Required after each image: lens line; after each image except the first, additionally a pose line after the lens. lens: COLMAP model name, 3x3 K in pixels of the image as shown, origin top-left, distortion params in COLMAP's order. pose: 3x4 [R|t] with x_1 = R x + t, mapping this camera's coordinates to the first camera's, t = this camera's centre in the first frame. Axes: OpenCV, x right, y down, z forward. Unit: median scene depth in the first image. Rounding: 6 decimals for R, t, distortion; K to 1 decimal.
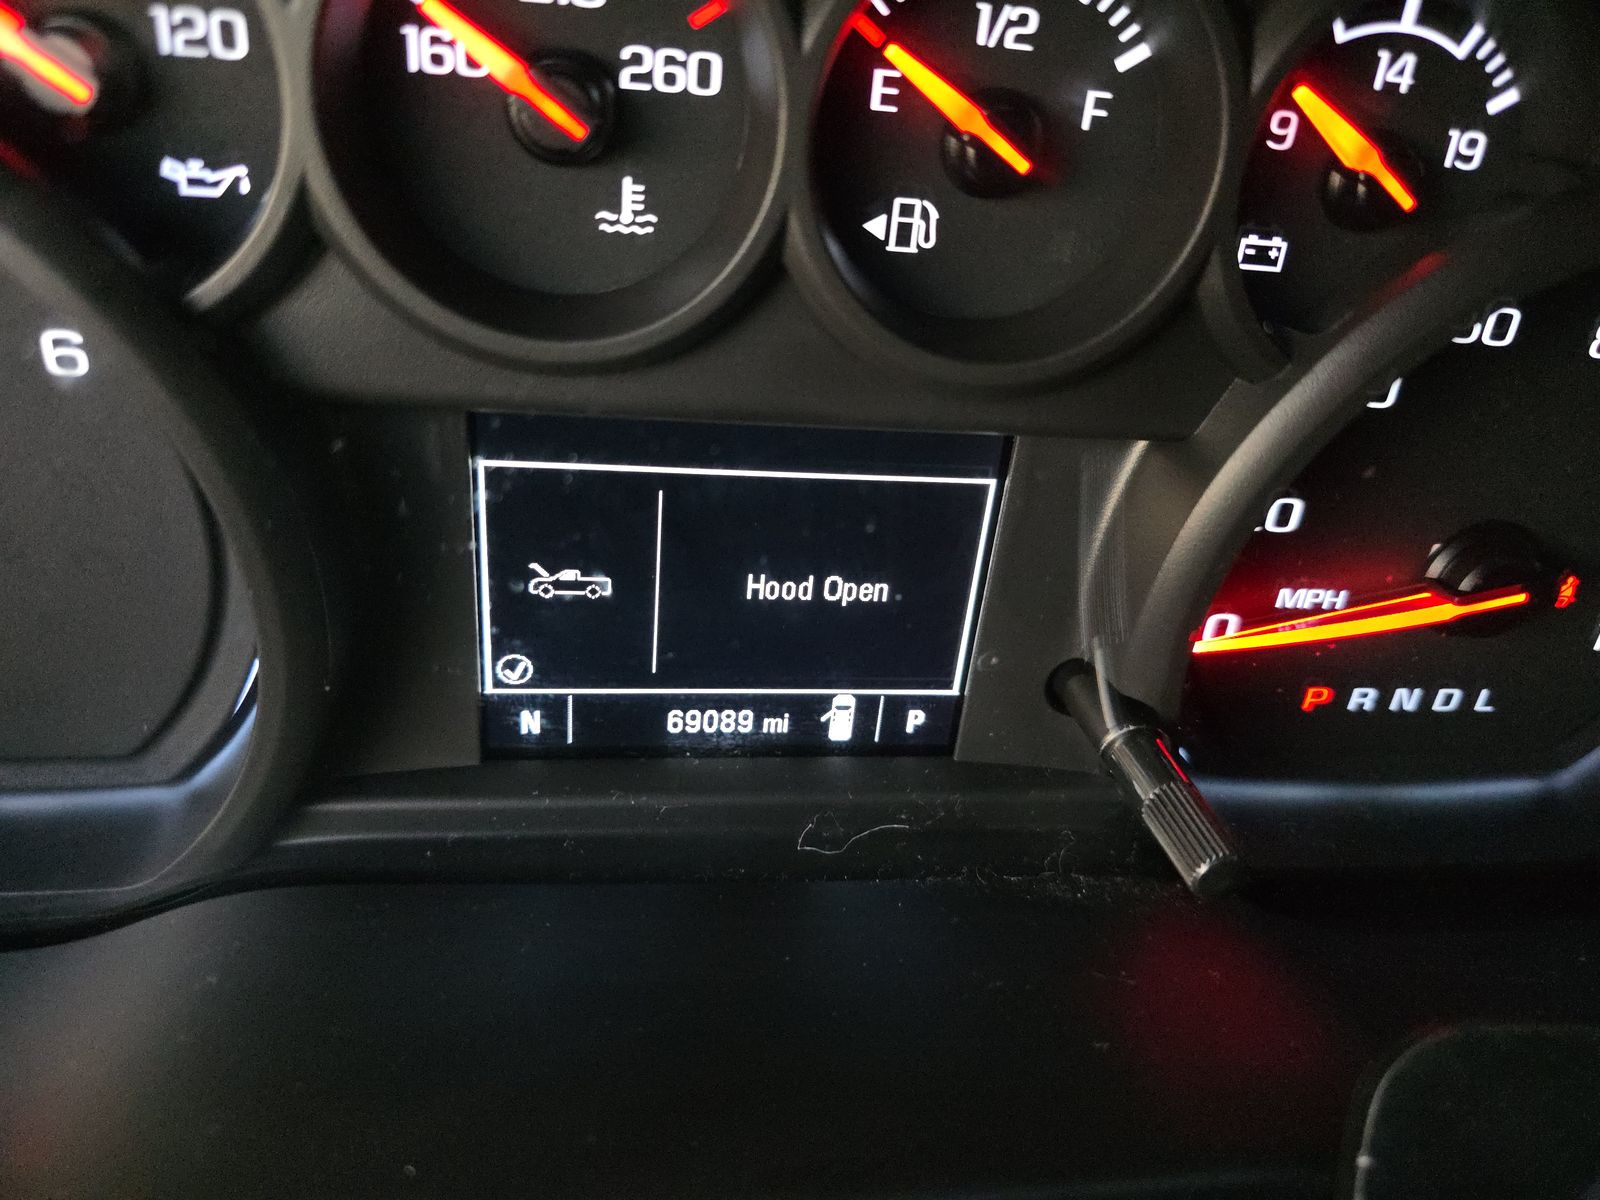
lens RADIAL K [[1079.6, 0, 800.0], [0, 1079.6, 600.0], [0, 0, 1]] dist [0.000999, -0.039219]
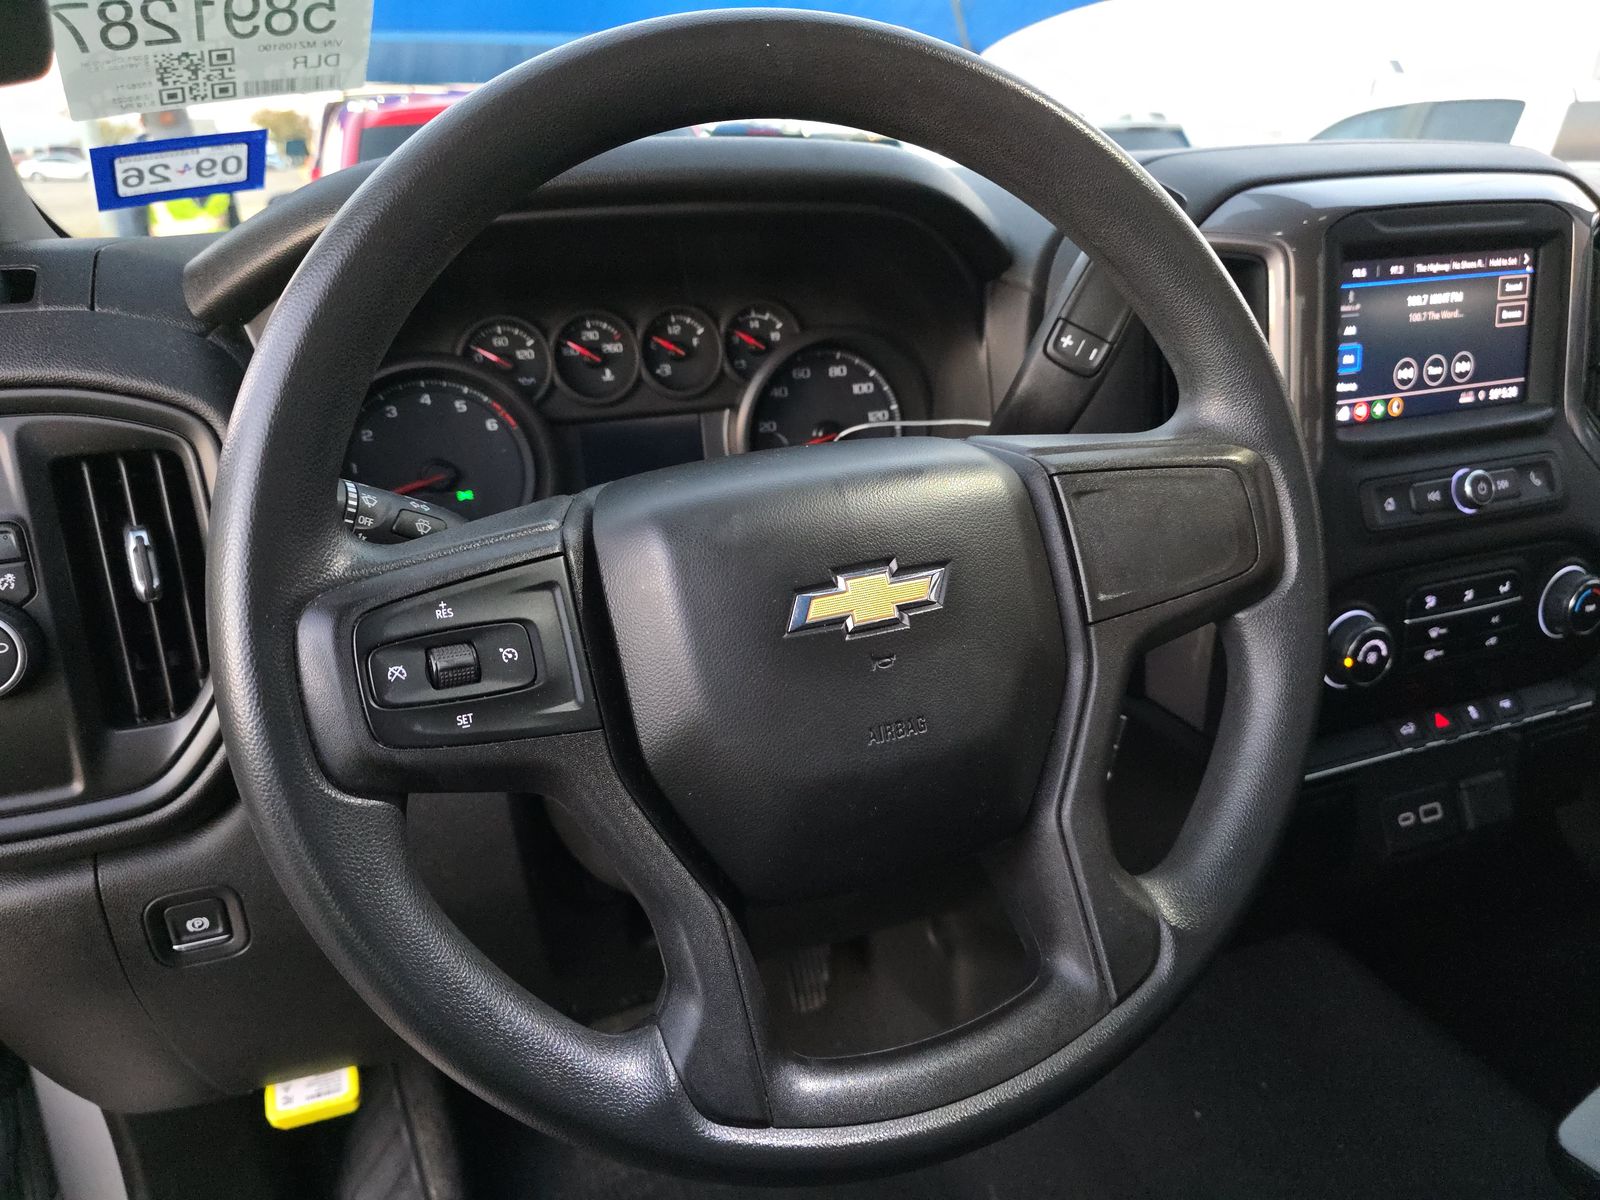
lens RADIAL K [[1070.5, 0, 801.4], [0, 1070.5, 606.7], [0, 0, 1]] dist [0.039350, -0.039687]
pose [[0.960090, -0.210613, 0.184038, -0.434900], [0.249828, 0.941614, -0.225719, 1.957501], [-0.125754, 0.262688, 0.956651, -3.519256]]
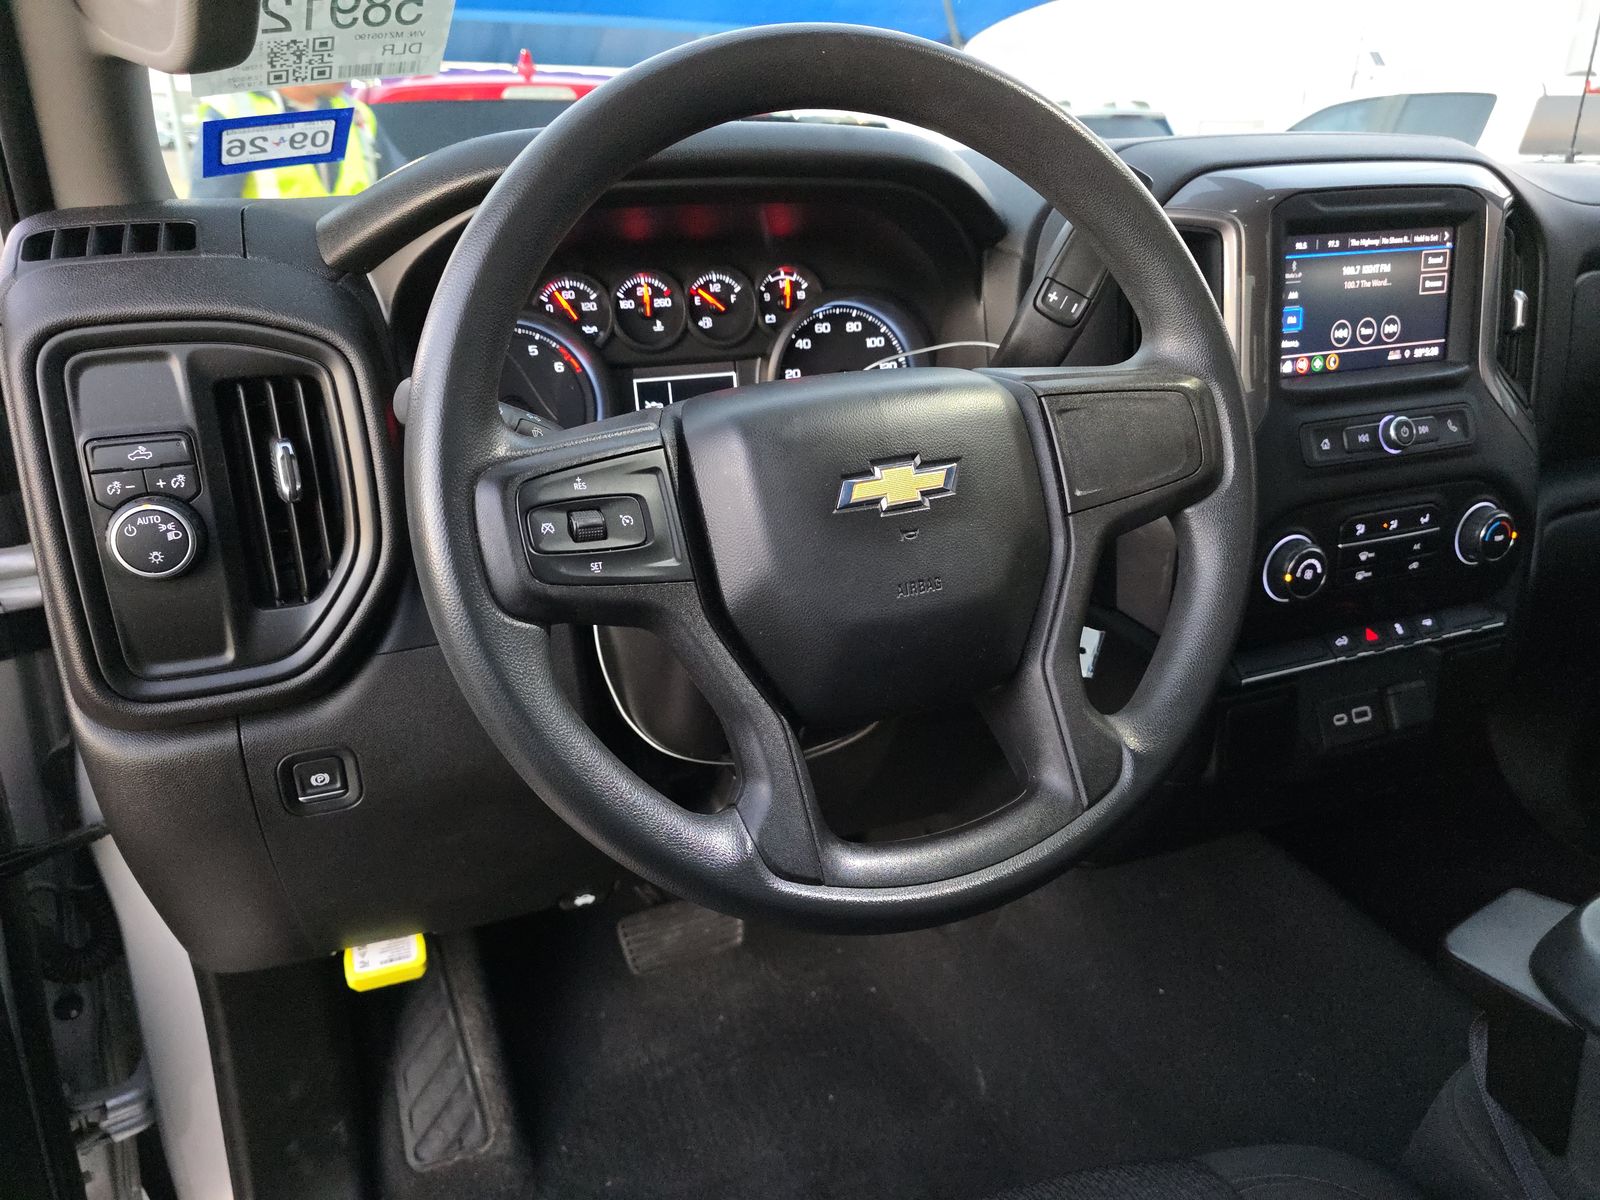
lens RADIAL K [[1090.7, 0, 800.0], [0, 1090.7, 600.0], [0, 0, 1]] dist [0.063476, -0.067183]
pose [[0.957310, -0.204537, 0.204260, -0.925847], [0.248452, 0.943386, -0.219759, 2.473288], [-0.147748, 0.261126, 0.953931, -4.278291]]
